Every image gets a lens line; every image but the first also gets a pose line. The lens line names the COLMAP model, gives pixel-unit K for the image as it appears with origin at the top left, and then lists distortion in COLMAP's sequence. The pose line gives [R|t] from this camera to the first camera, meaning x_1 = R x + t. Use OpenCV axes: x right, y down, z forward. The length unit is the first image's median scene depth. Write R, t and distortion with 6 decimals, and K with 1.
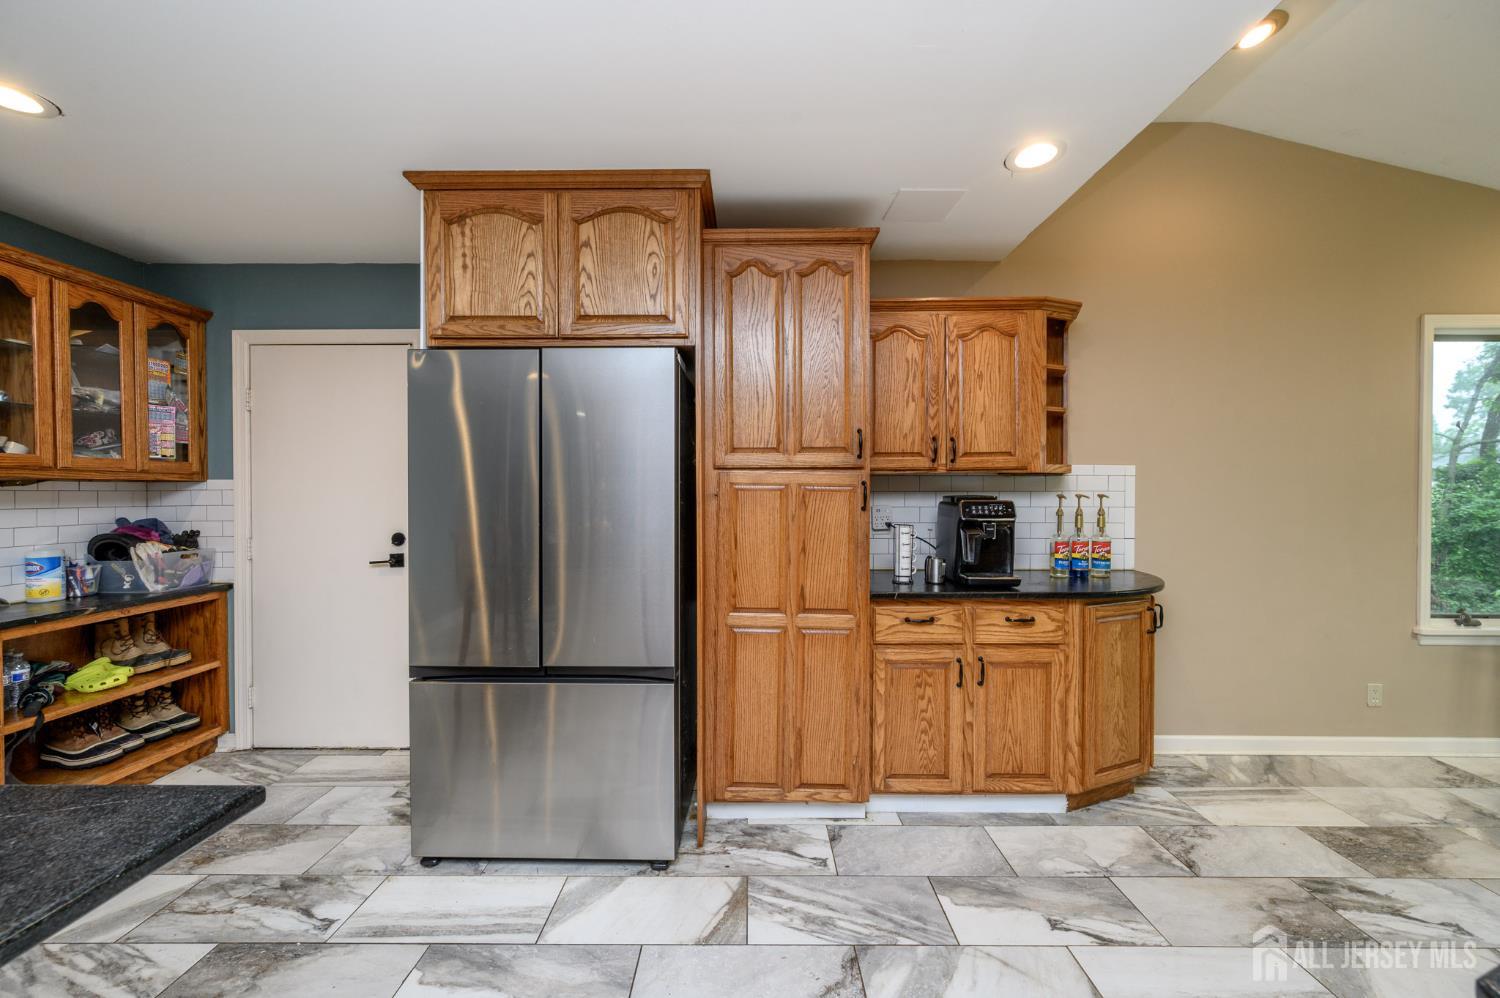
lens RADIAL K [[589.7, 0, 747.8], [0, 589.7, 502.6], [0, 0, 1]] dist [-0.000335, 0.000114]
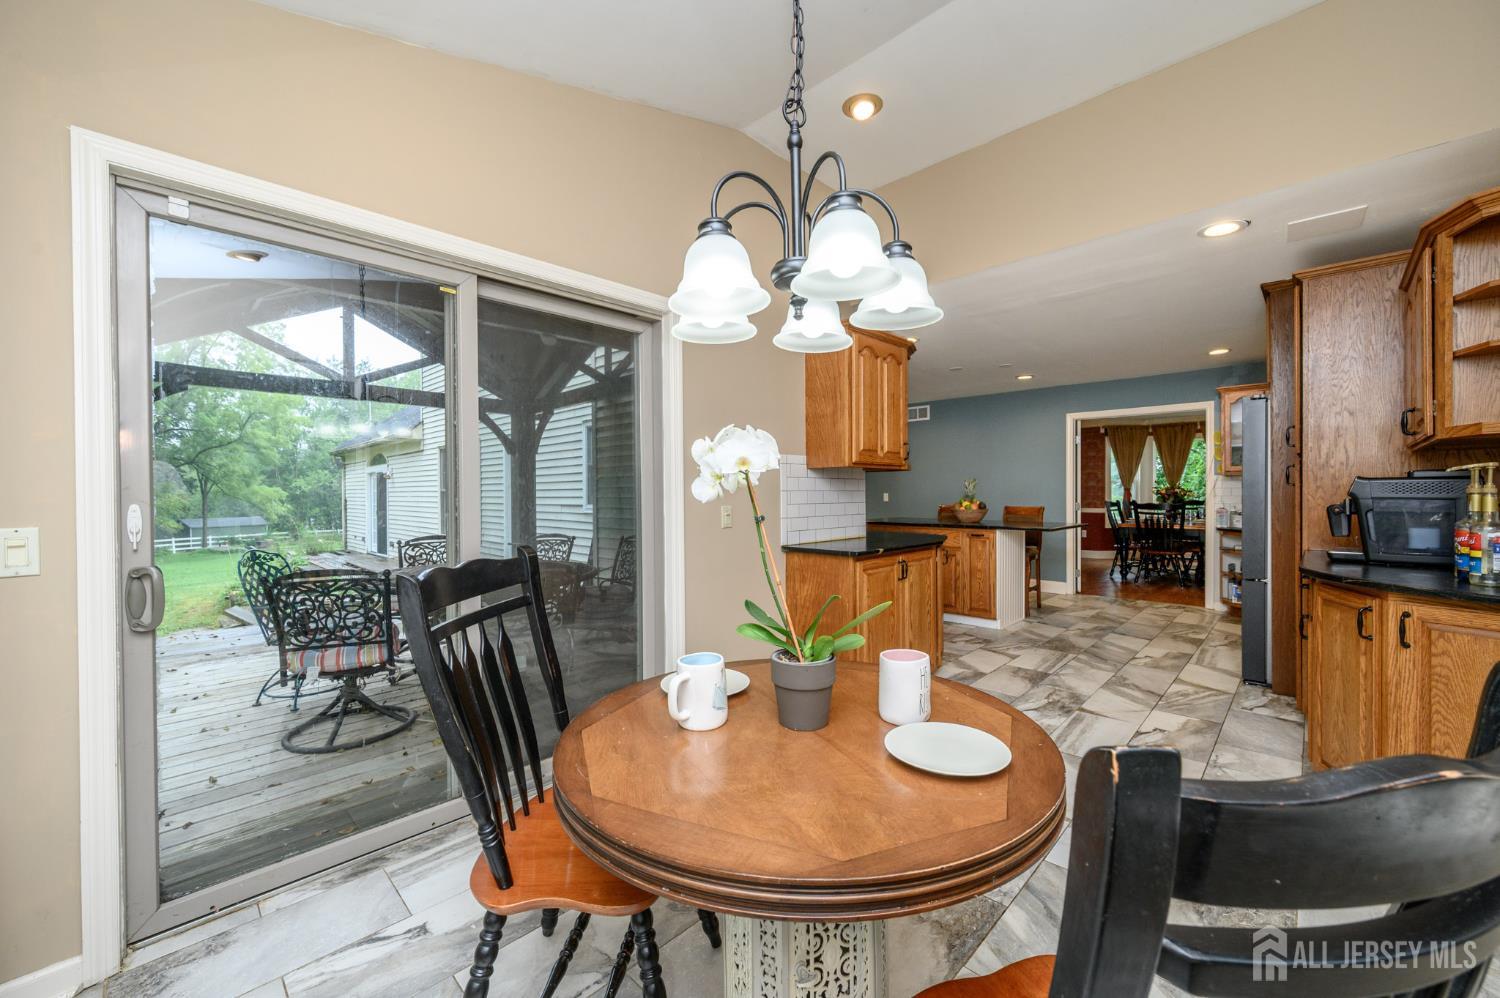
lens RADIAL K [[590.8, 0, 750.0], [0, 590.8, 499.0], [0, 0, 1]] dist [-0.001388, -0.000122]
pose [[-0.688472, 0.012469, -0.725156, 1.859249], [-0.004488, 0.999760, 0.021451, 0.016773], [0.725249, 0.018023, -0.688250, 0.949414]]
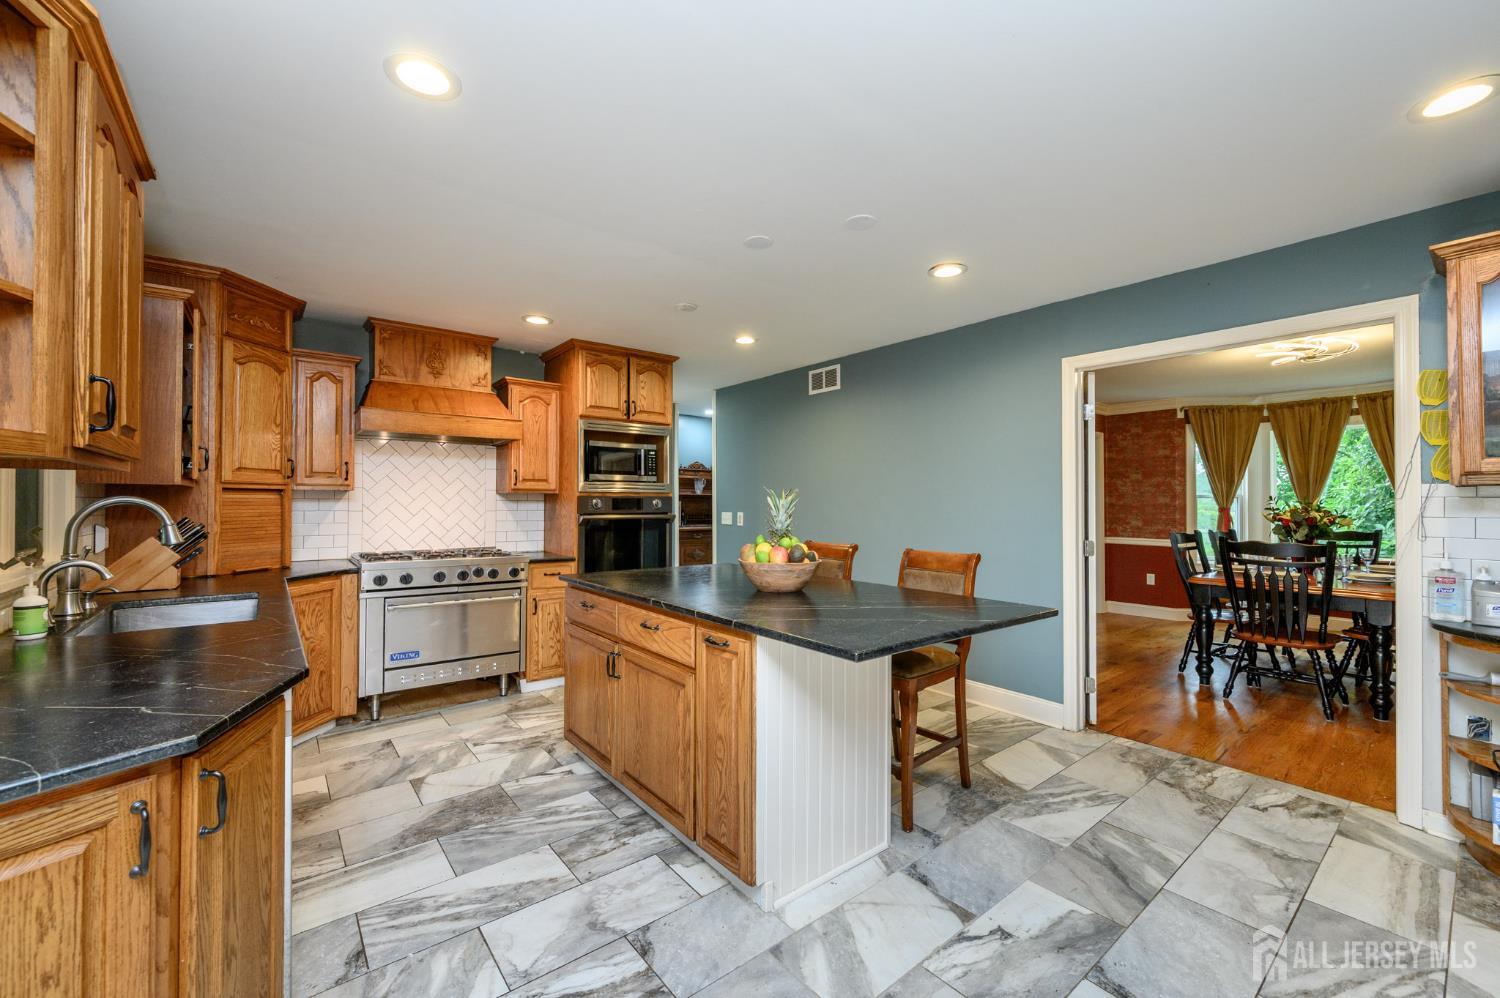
lens RADIAL K [[600.7, 0, 750.1], [0, 600.7, 497.7], [0, 0, 1]] dist [-0.001148, -0.000293]
pose [[-0.775798, -0.008920, -0.630918, 0.209939], [-0.011281, 0.999936, -0.000265, -0.003016], [0.630880, 0.006911, -0.775849, 0.726222]]
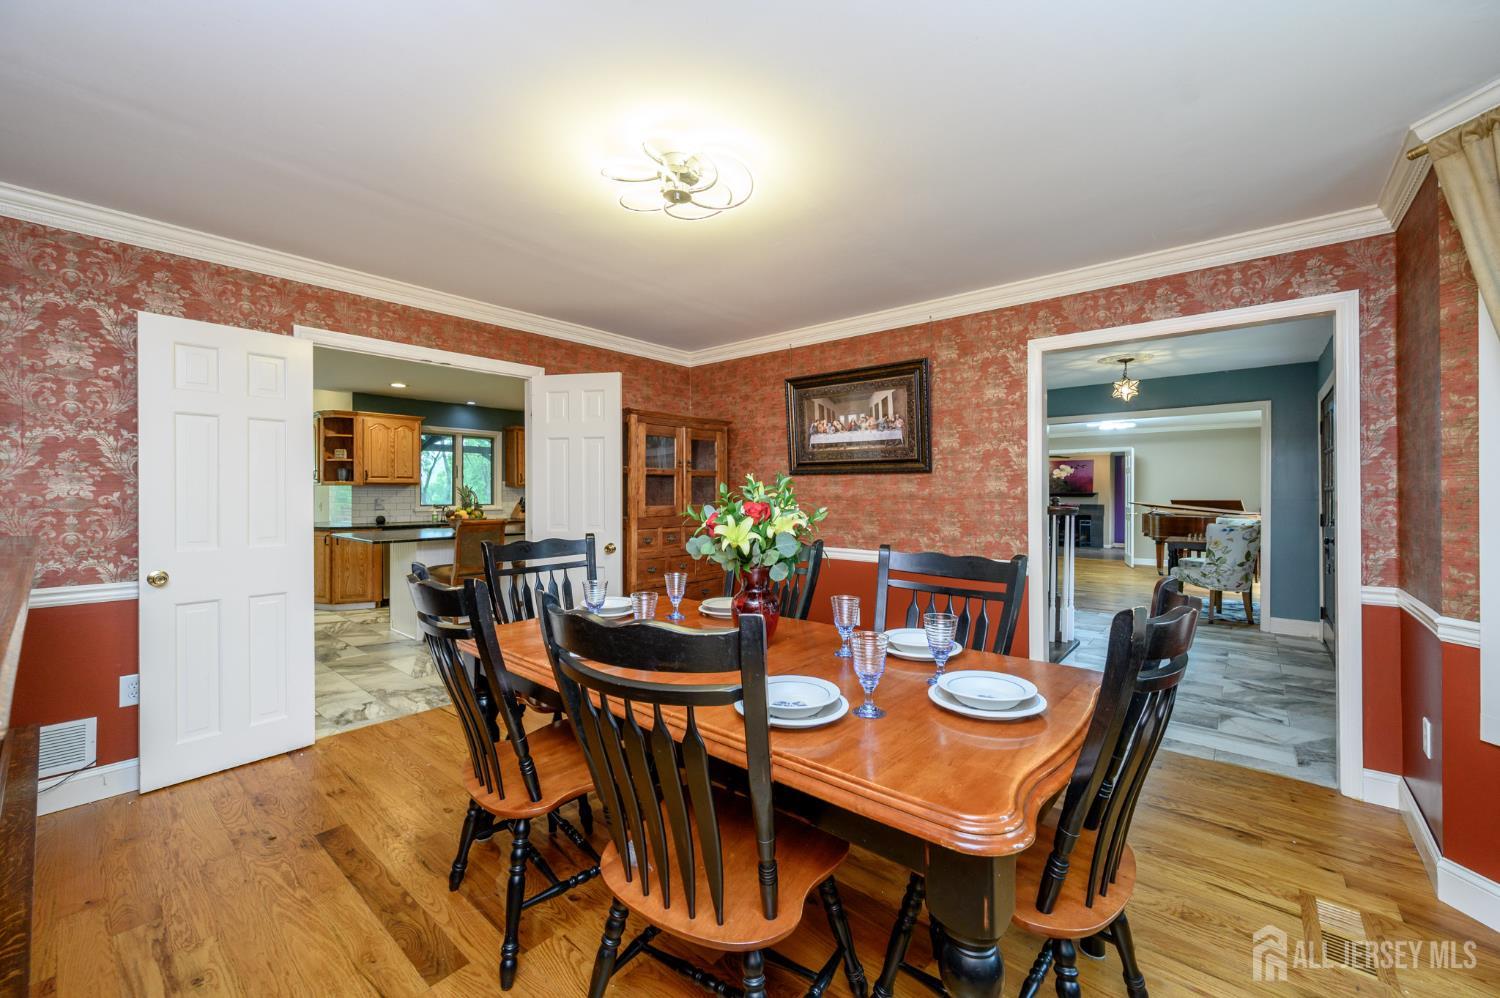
lens RADIAL K [[588.5, 0, 743.2], [0, 588.5, 496.7], [0, 0, 1]] dist [-0.000395, -0.000097]
pose [[-0.762822, -0.004950, 0.646589, -2.772683], [0.007056, 0.999847, 0.015978, -0.003916], [-0.646570, 0.016751, -0.762671, 0.980468]]
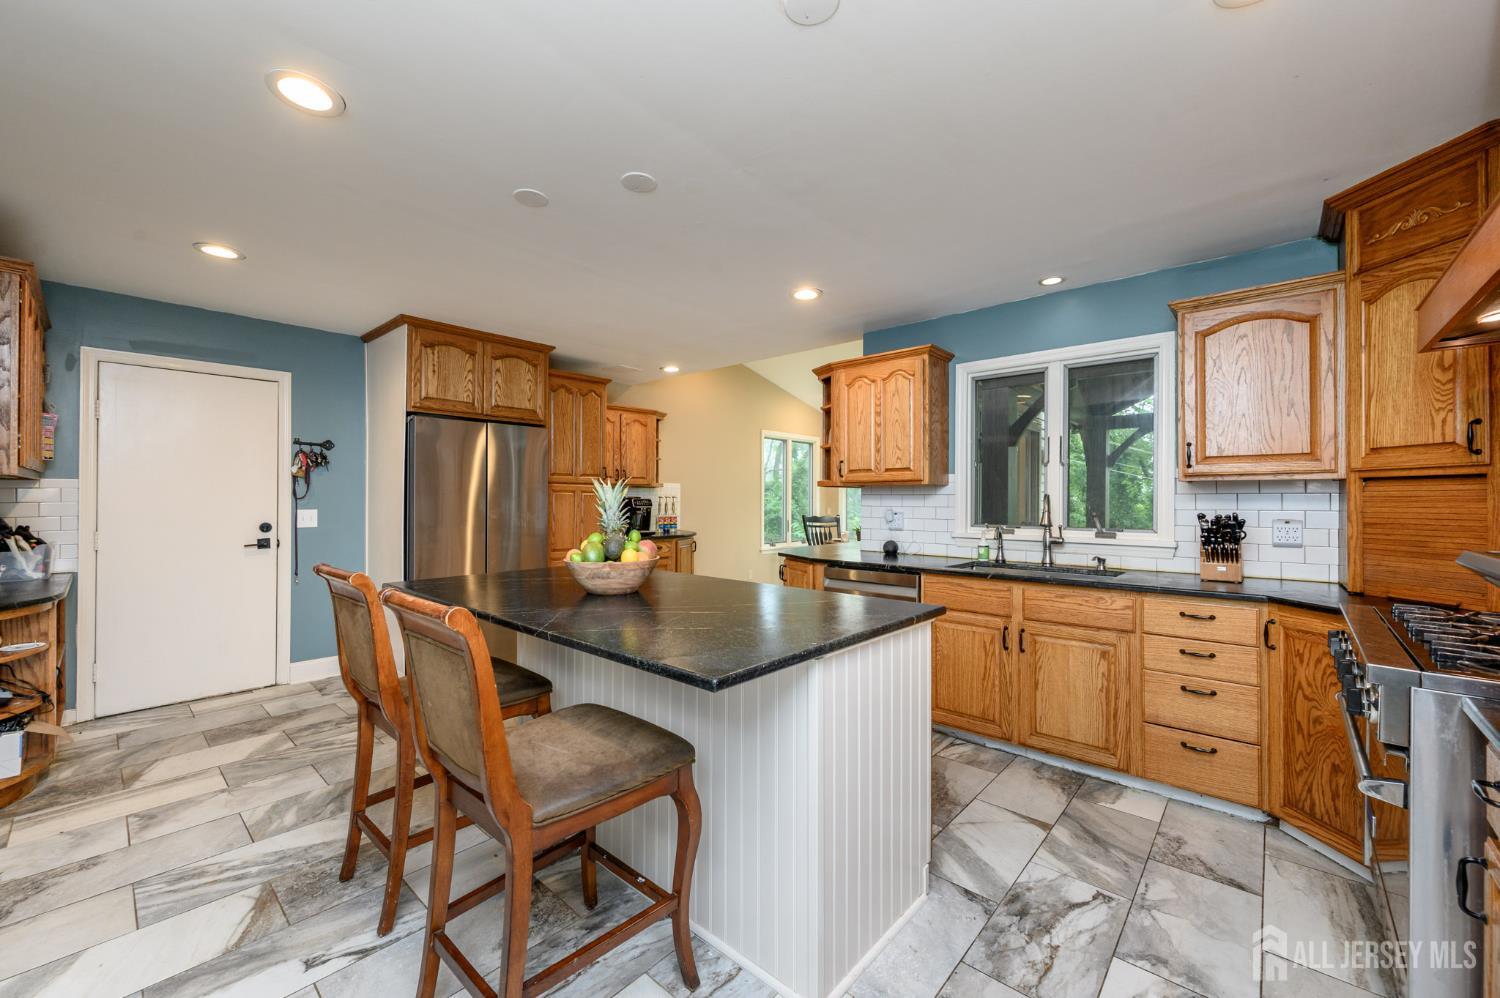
lens RADIAL K [[588.5, 0, 743.2], [0, 588.5, 496.7], [0, 0, 1]] dist [-0.000395, -0.000097]
pose [[0.665182, 0.004907, 0.746666, -1.048196], [0.007446, 0.999885, -0.013205, 0.022410], [-0.746645, 0.014343, 0.665069, -0.823583]]
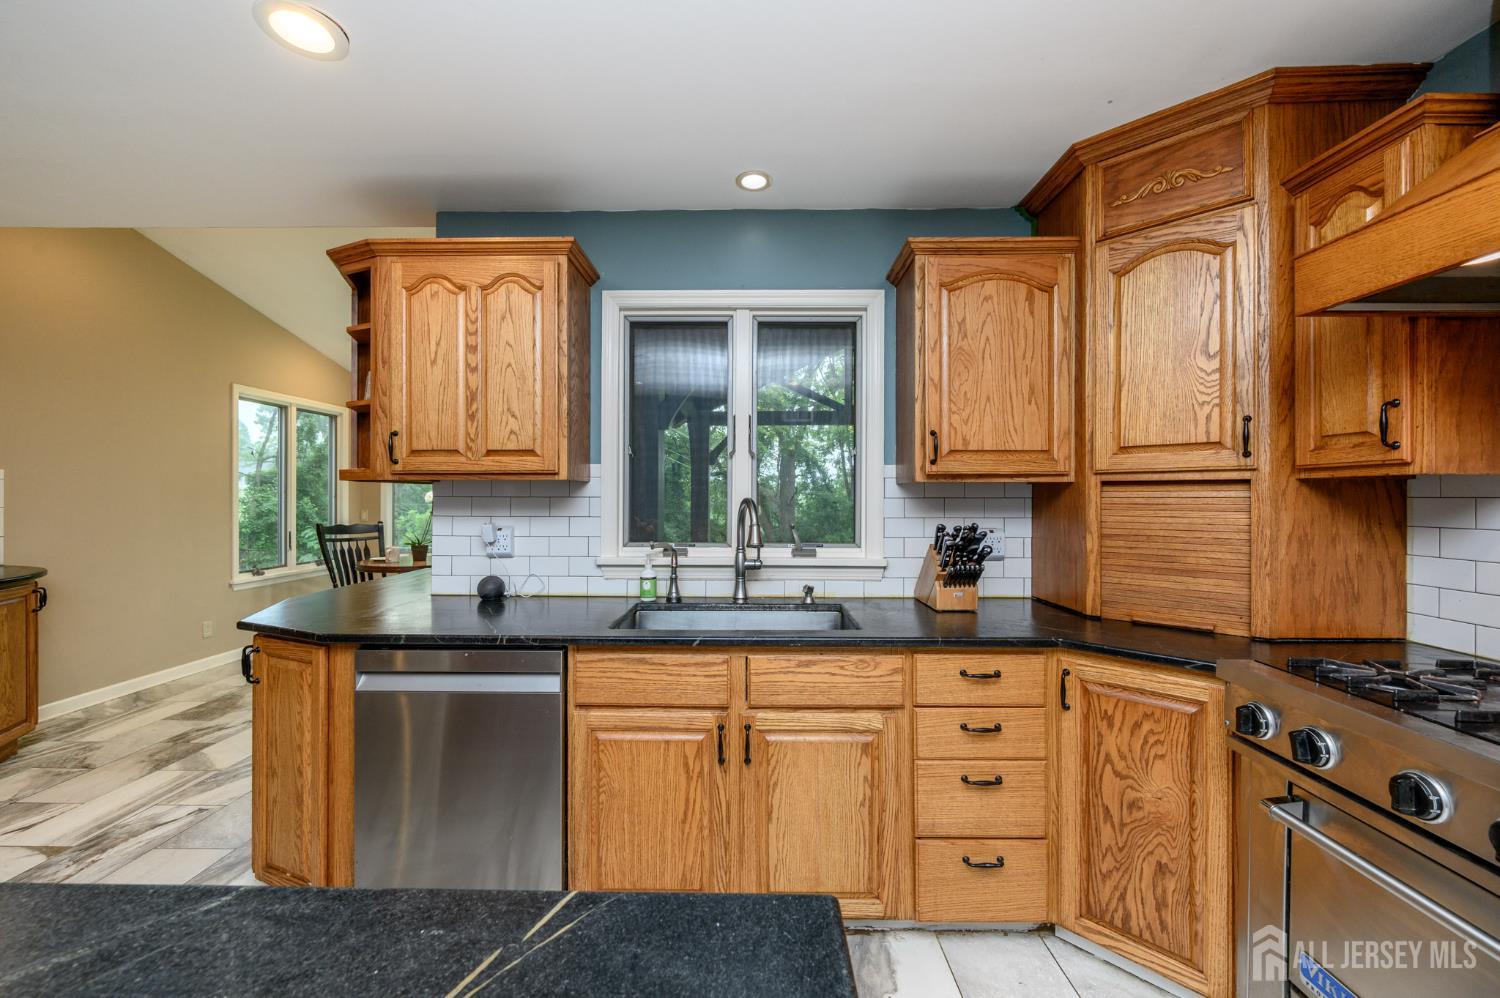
lens RADIAL K [[588.5, 0, 743.2], [0, 588.5, 496.7], [0, 0, 1]] dist [-0.000395, -0.000097]
pose [[0.010597, -0.001226, 0.999943, -0.509095], [0.011118, 0.999938, 0.001108, 0.002212], [-0.999882, 0.011105, 0.010610, -0.465550]]
